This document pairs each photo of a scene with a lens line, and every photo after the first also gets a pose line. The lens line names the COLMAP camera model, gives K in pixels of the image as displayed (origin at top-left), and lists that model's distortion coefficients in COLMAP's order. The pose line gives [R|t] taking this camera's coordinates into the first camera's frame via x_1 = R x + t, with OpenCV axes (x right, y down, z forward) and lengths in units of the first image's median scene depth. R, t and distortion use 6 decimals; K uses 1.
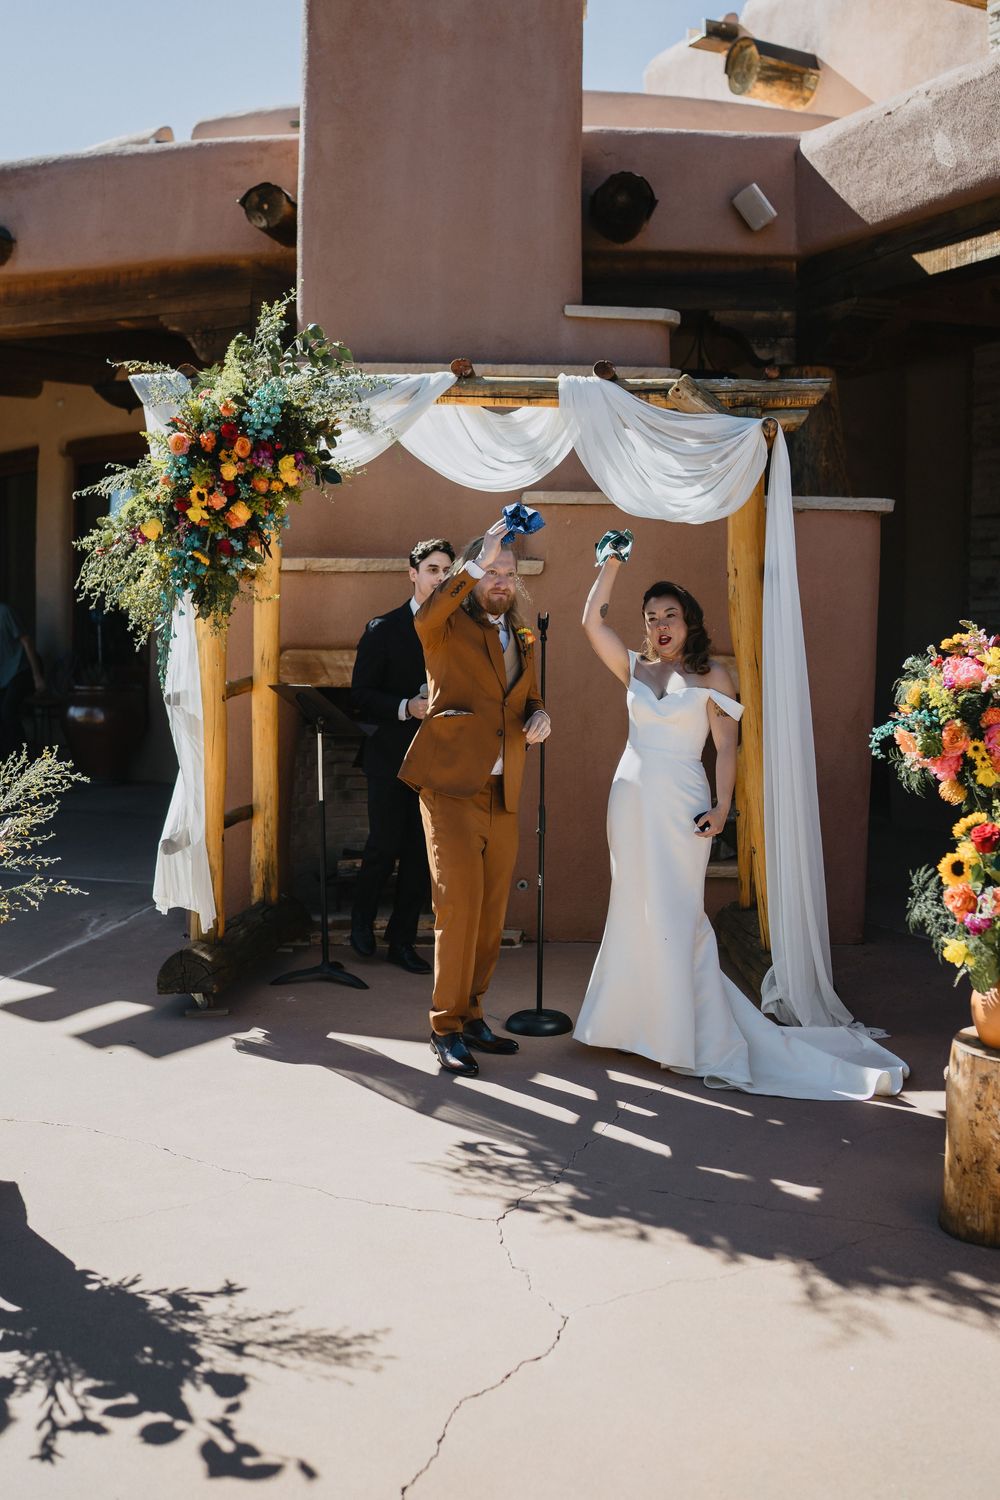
lens RADIAL K [[1536.8, 0, 497.7], [0, 1536.8, 729.5], [0, 0, 1]] dist [-0.207388, 0.255938]
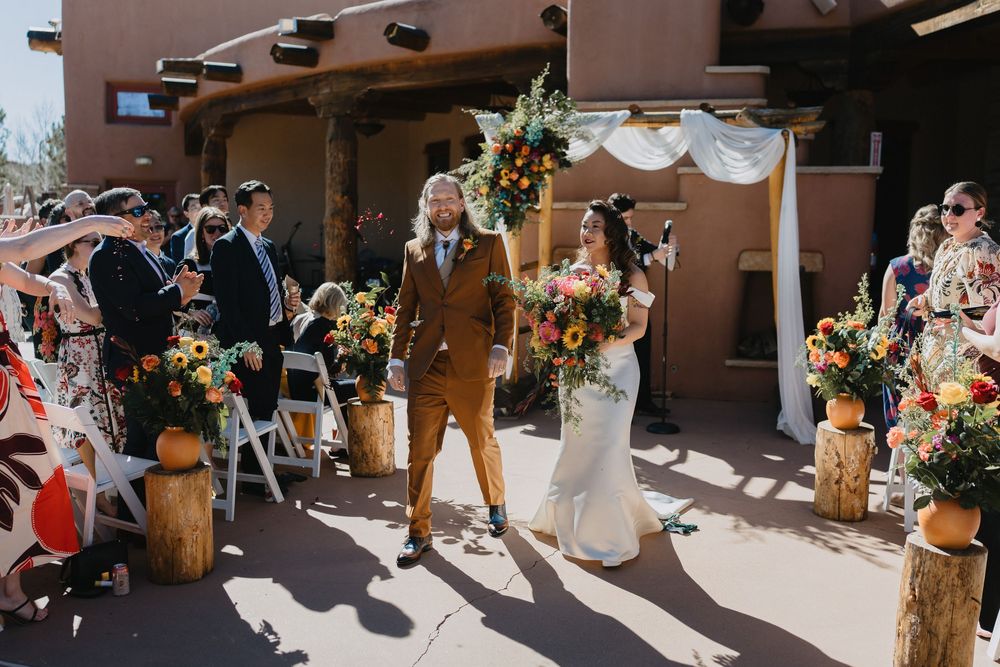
lens RADIAL K [[886.3, 0, 500.0], [0, 886.3, 333.5], [0, 0, 1]] dist [-0.004621, -0.006796]
pose [[0.970168, 0.026088, -0.241027, 0.099322], [-0.017124, 0.999084, 0.039212, 0.021275], [0.241829, -0.033915, 0.969726, -0.213018]]
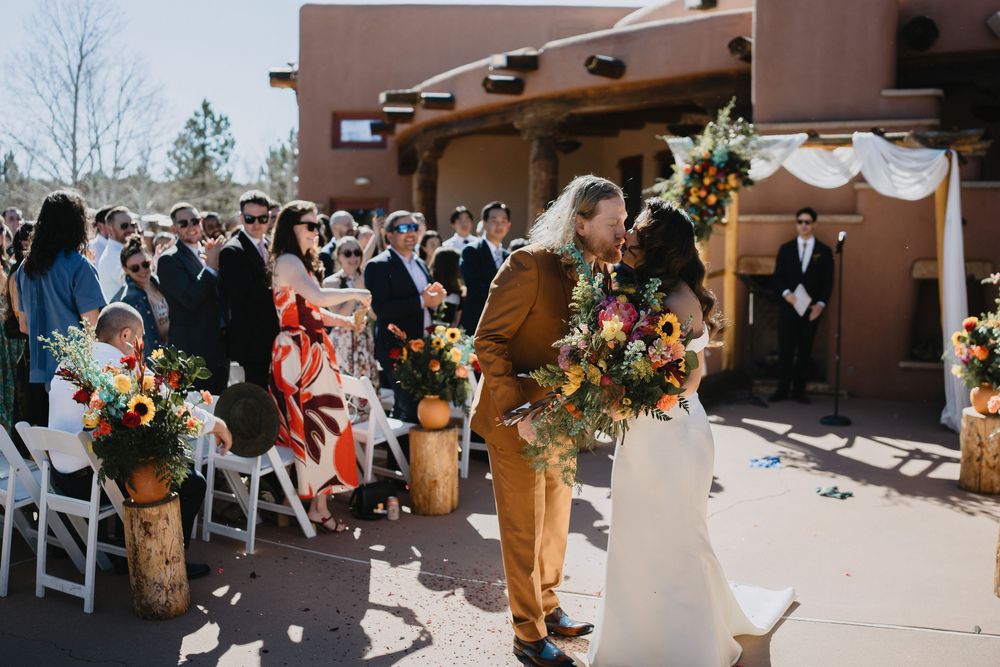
lens RADIAL K [[878.4, 0, 517.7], [0, 878.4, 333.8], [0, 0, 1]] dist [-0.166080, 0.142387]
pose [[0.904265, 0.034019, -0.425614, 0.139423], [-0.022031, 0.999211, 0.033058, 0.031177], [0.426403, -0.020516, 0.904301, -0.359663]]
